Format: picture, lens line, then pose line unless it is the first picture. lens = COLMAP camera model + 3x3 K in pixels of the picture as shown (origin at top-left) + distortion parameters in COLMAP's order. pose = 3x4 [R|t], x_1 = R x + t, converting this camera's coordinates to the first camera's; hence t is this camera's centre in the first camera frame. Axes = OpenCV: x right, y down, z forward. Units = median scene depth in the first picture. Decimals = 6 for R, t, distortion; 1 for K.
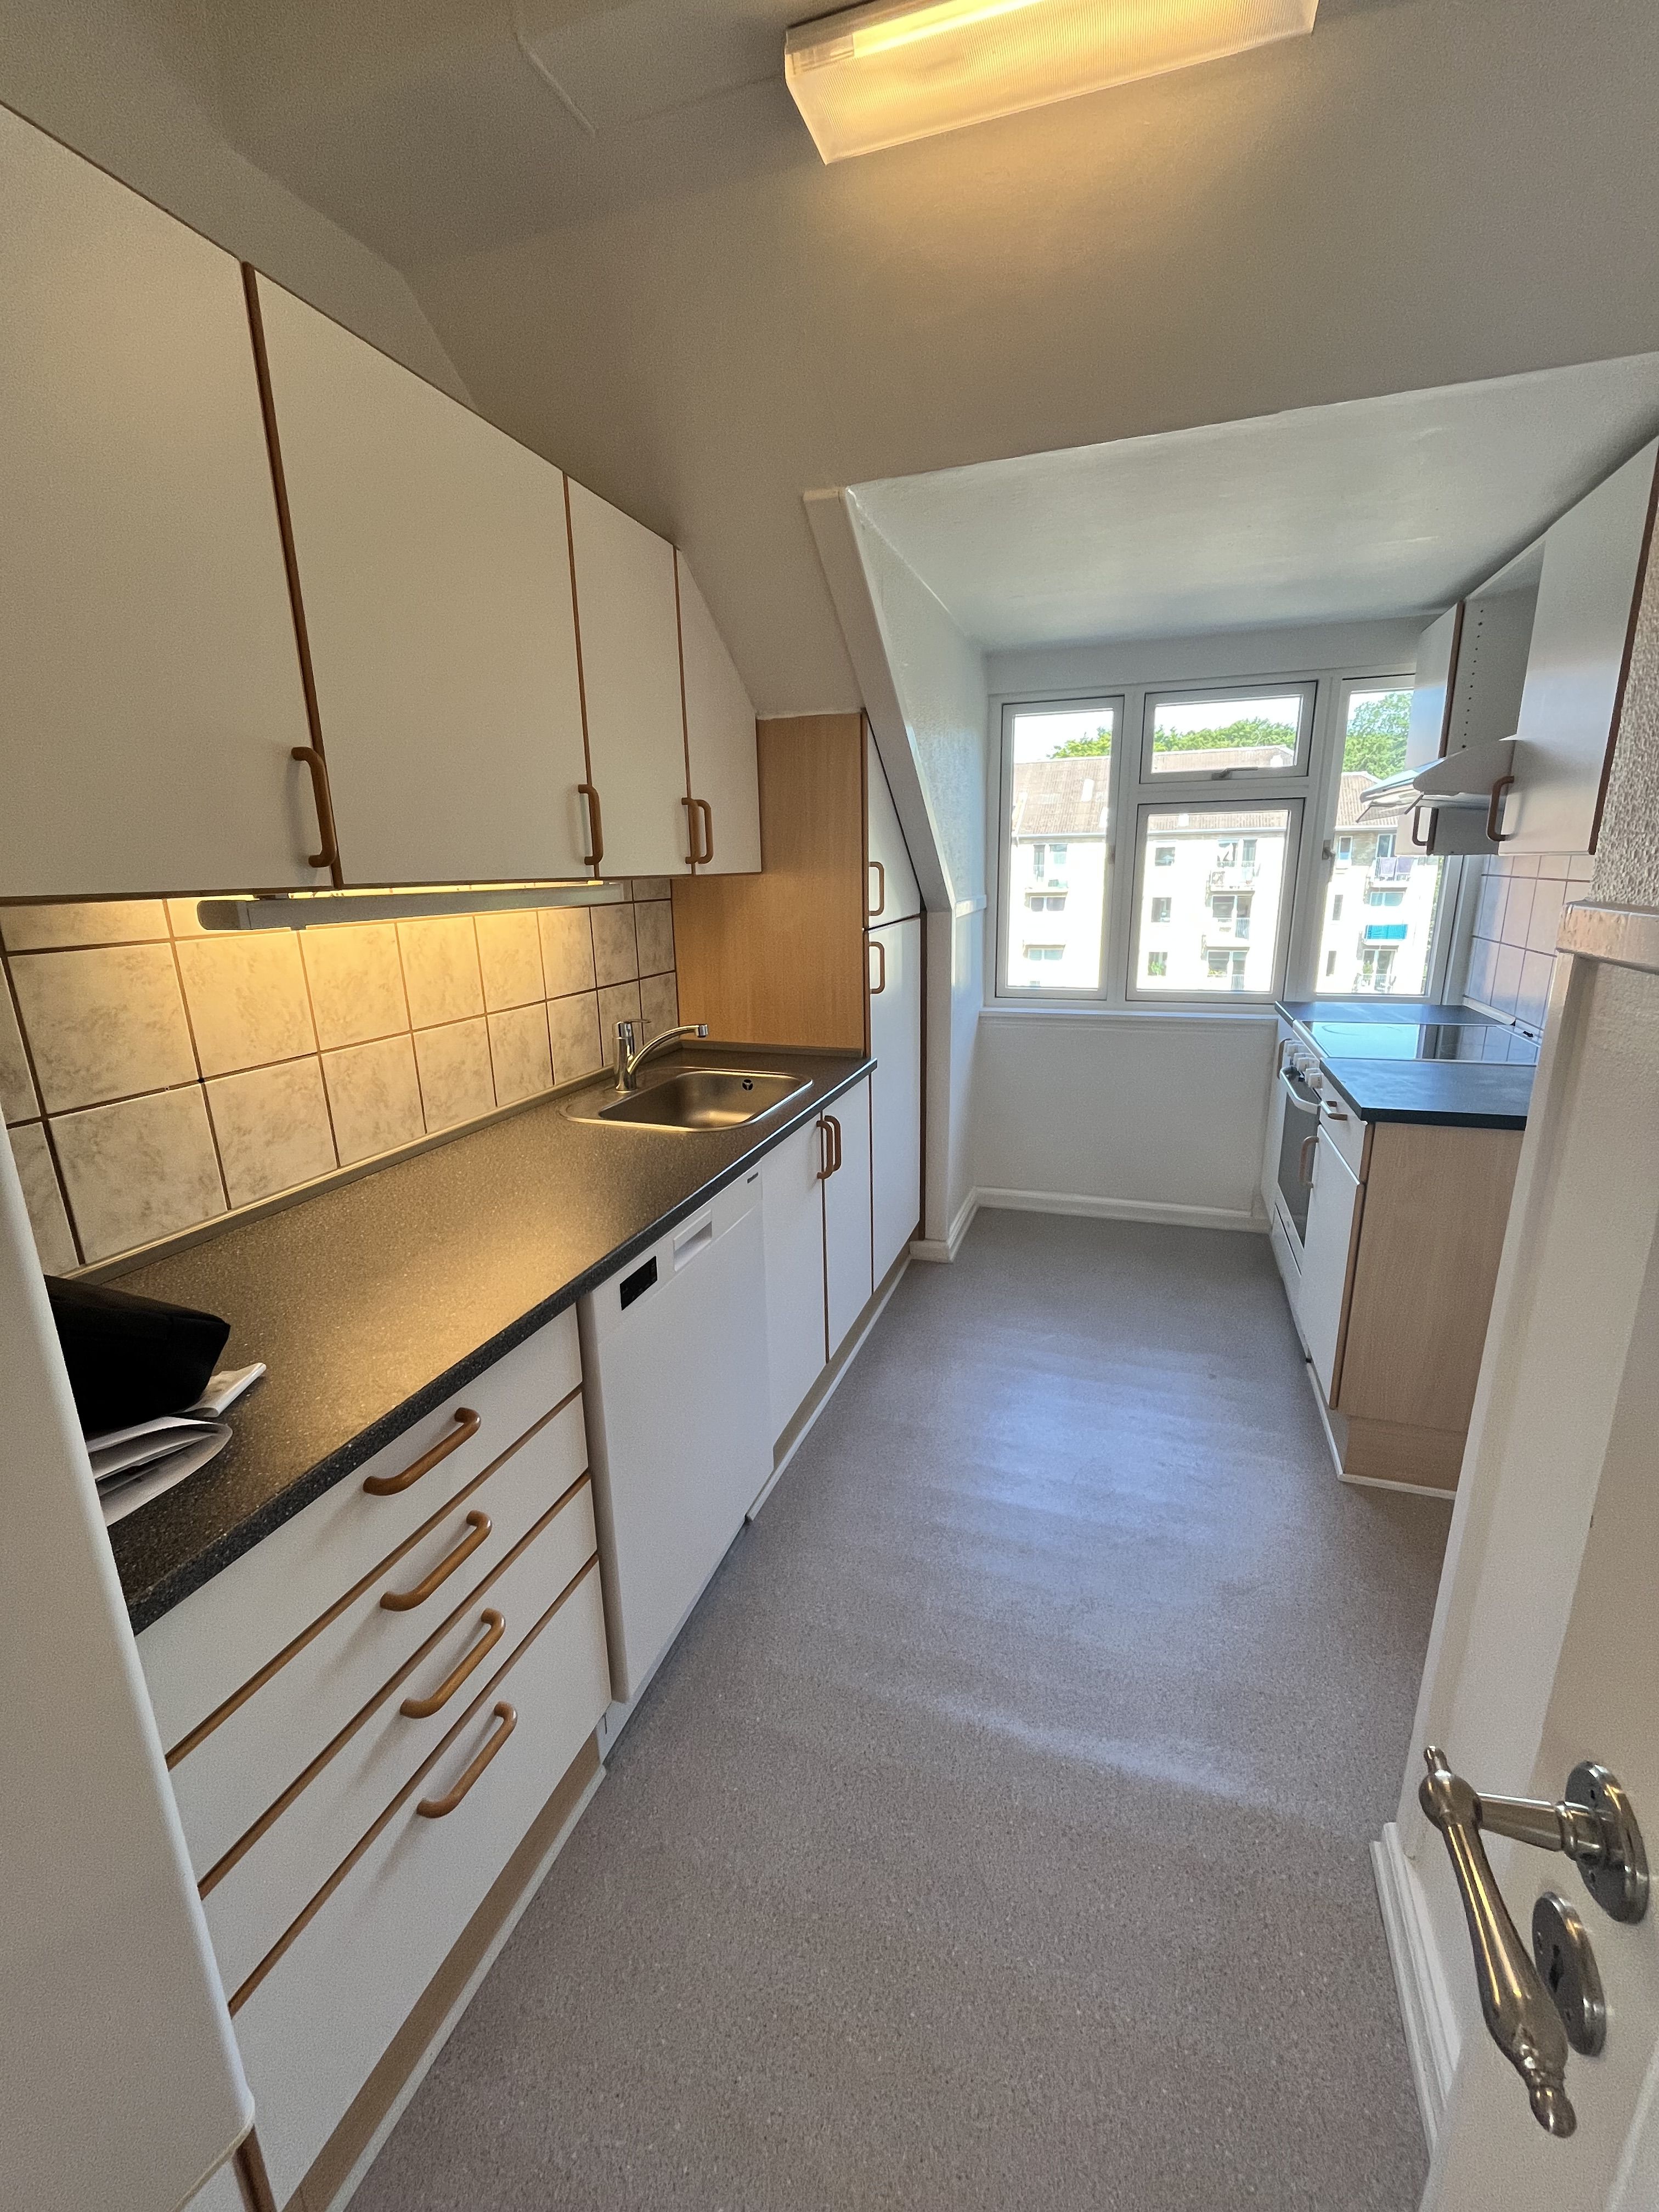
lens RADIAL K [[902.0, 0, 827.2], [0, 902.0, 1100.0], [0, 0, 1]] dist [-0.003293, -0.000574]
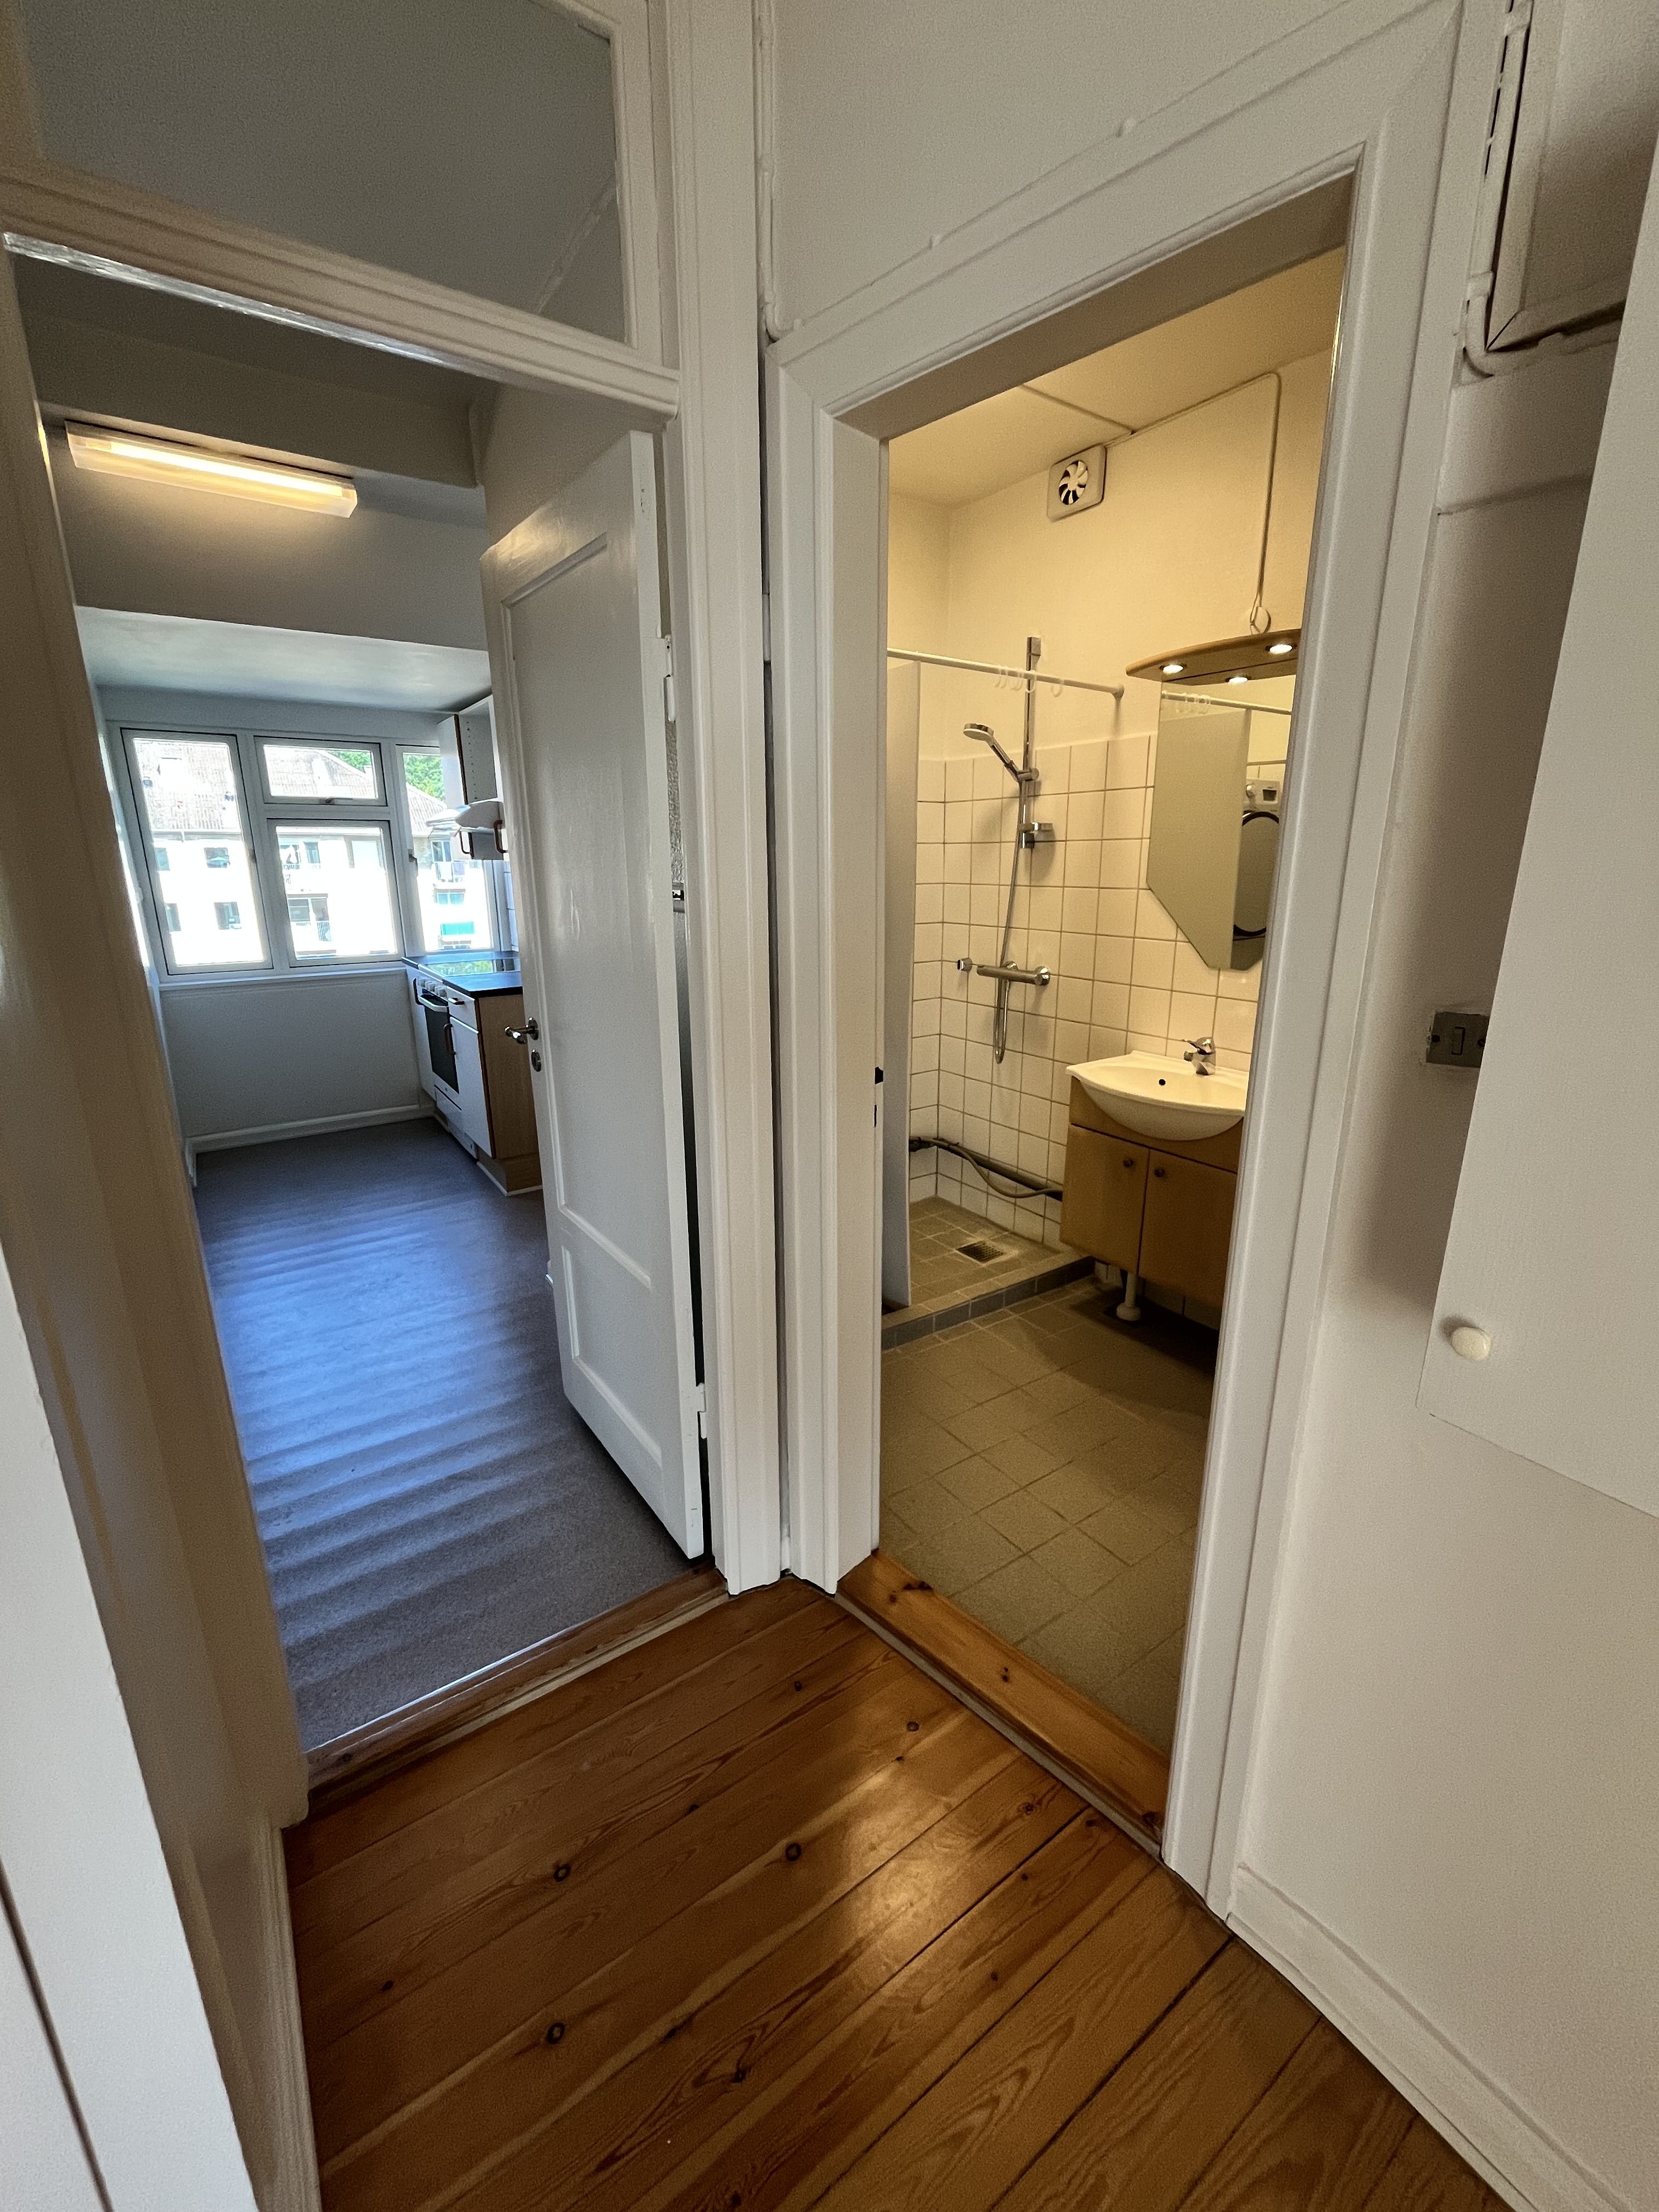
lens RADIAL K [[902.0, 0, 833.5], [0, 902.0, 1097.4], [0, 0, 1]] dist [-0.003293, -0.000574]
pose [[0.591457, -0.189469, 0.783761, -0.285594], [0.194261, 0.976854, 0.089551, 0.120376], [-0.782587, 0.099289, 0.614573, -0.439917]]
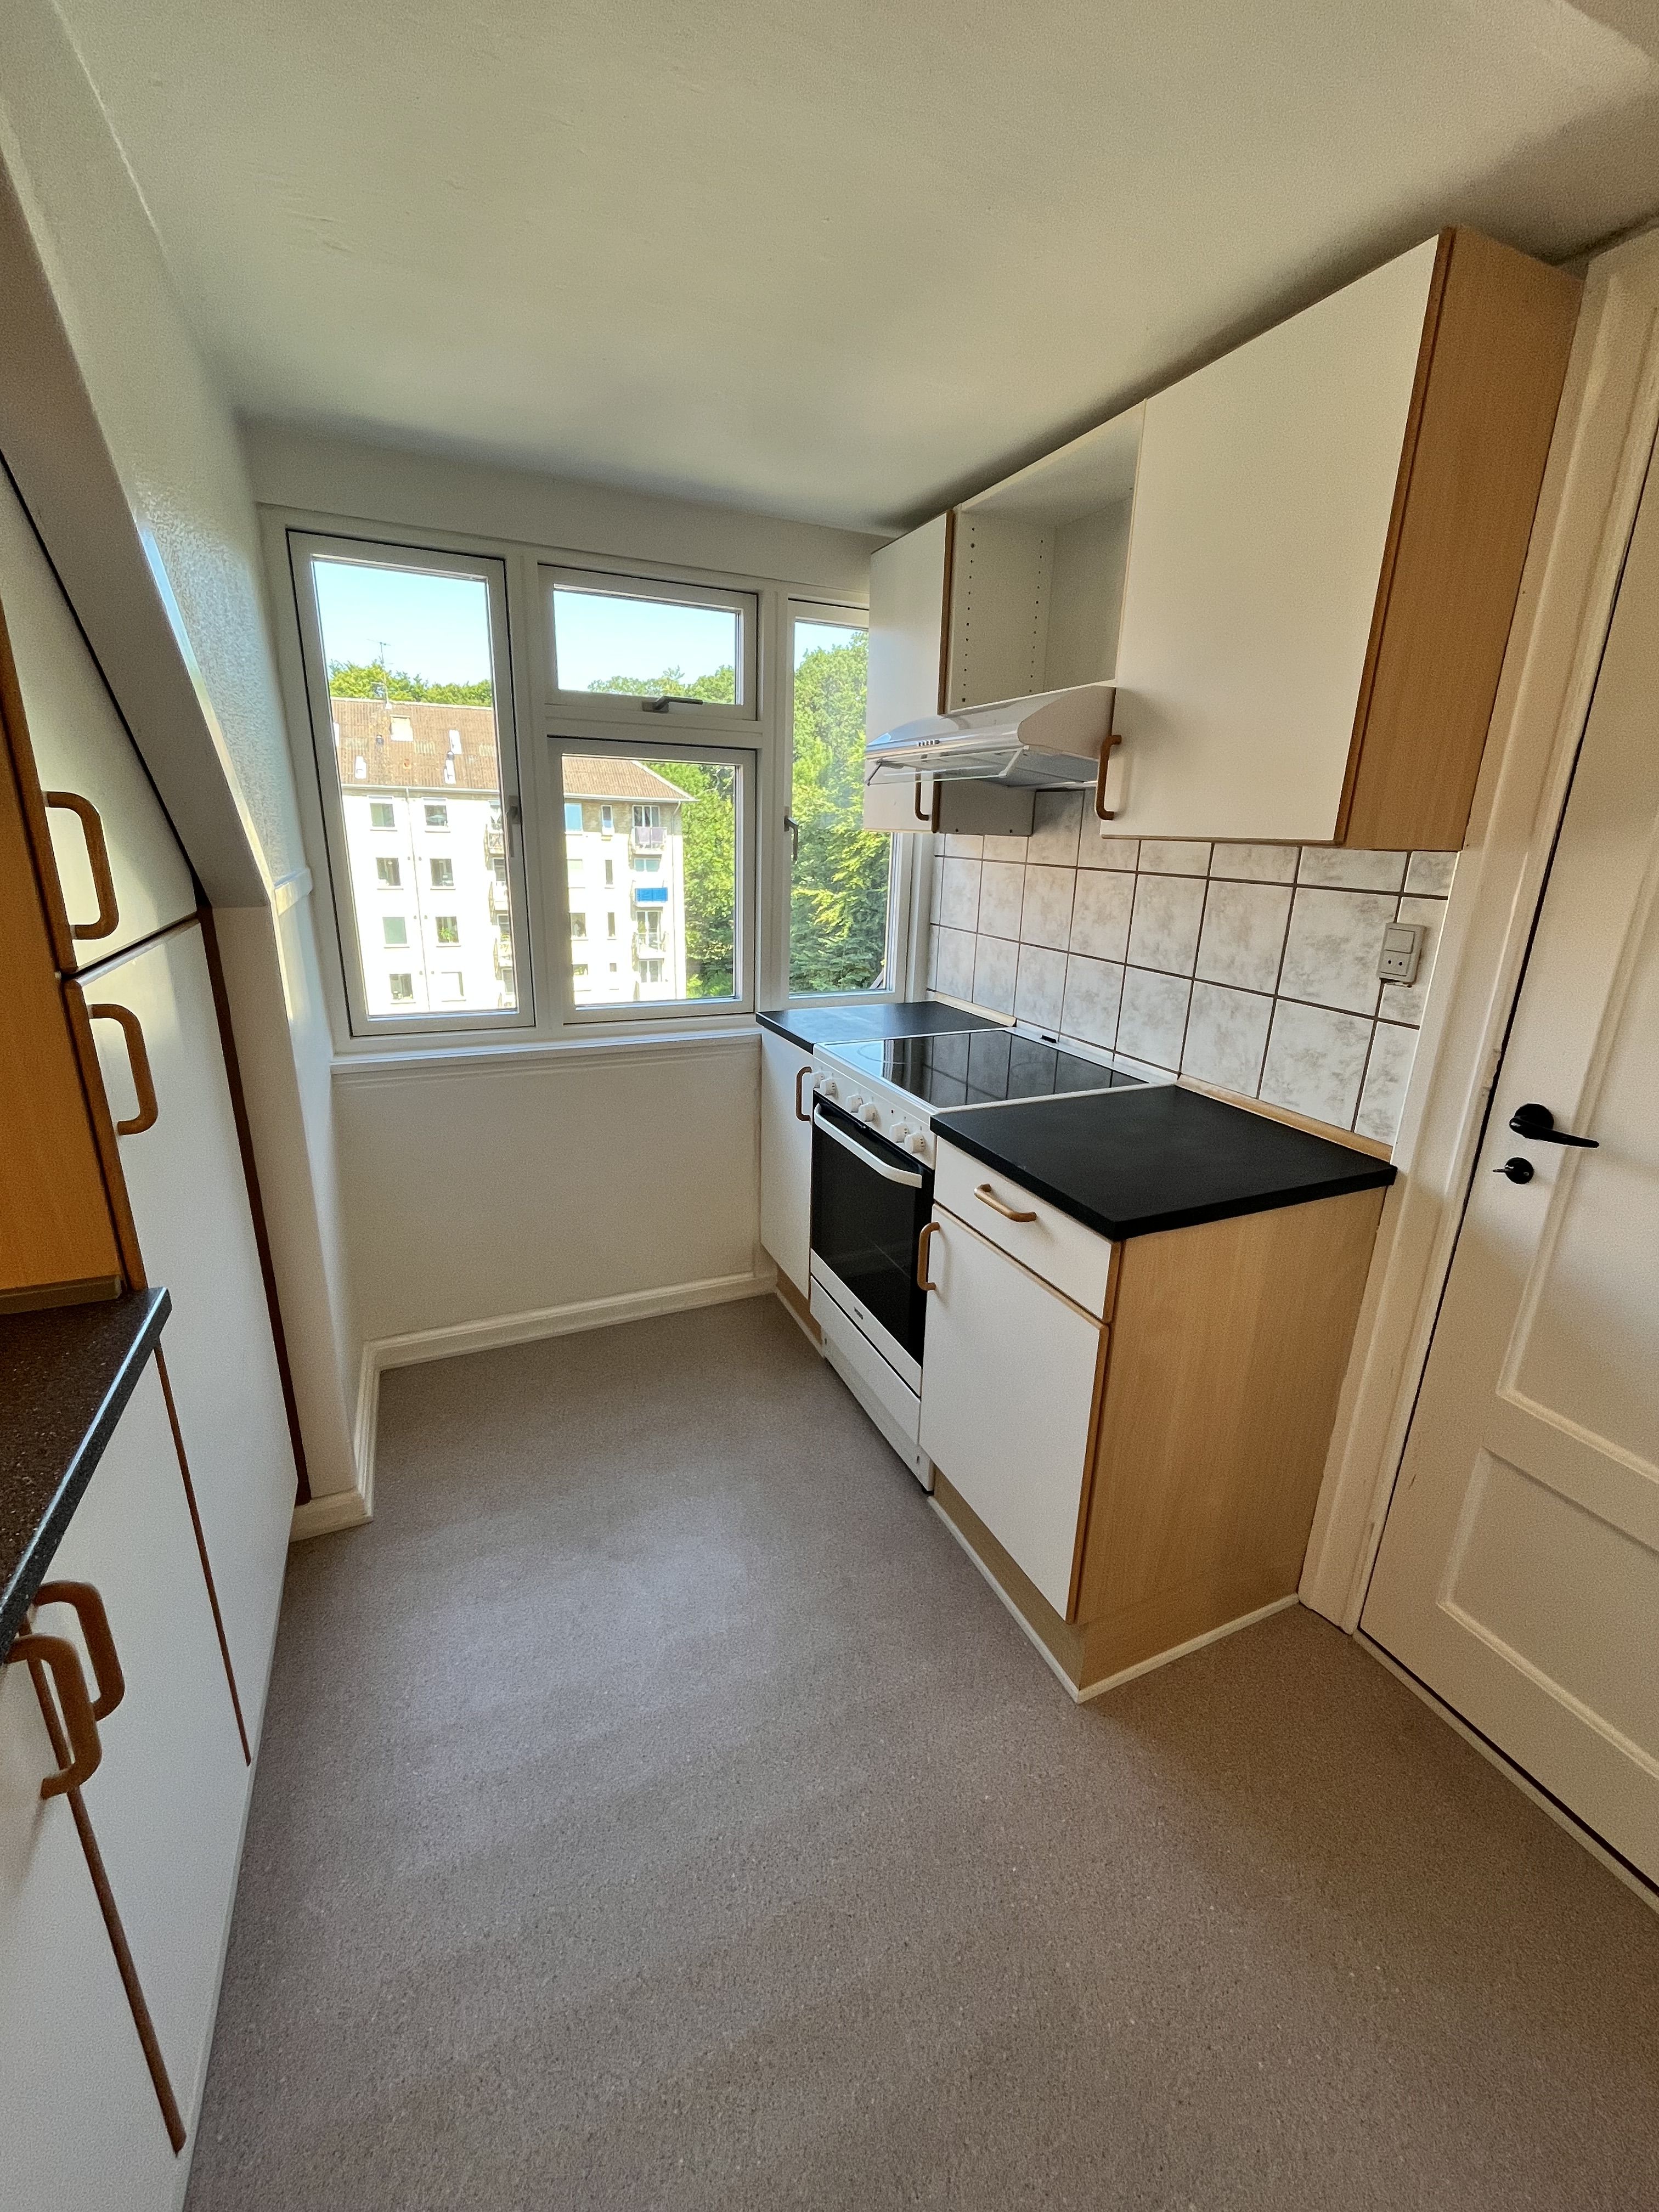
lens RADIAL K [[902.0, 0, 835.4], [0, 902.0, 1101.1], [0, 0, 1]] dist [-0.003293, -0.000574]
pose [[0.727904, -0.158645, 0.667073, 0.012850], [0.130873, 0.987126, 0.091952, -0.095886], [-0.673073, 0.020369, 0.739295, 0.374820]]
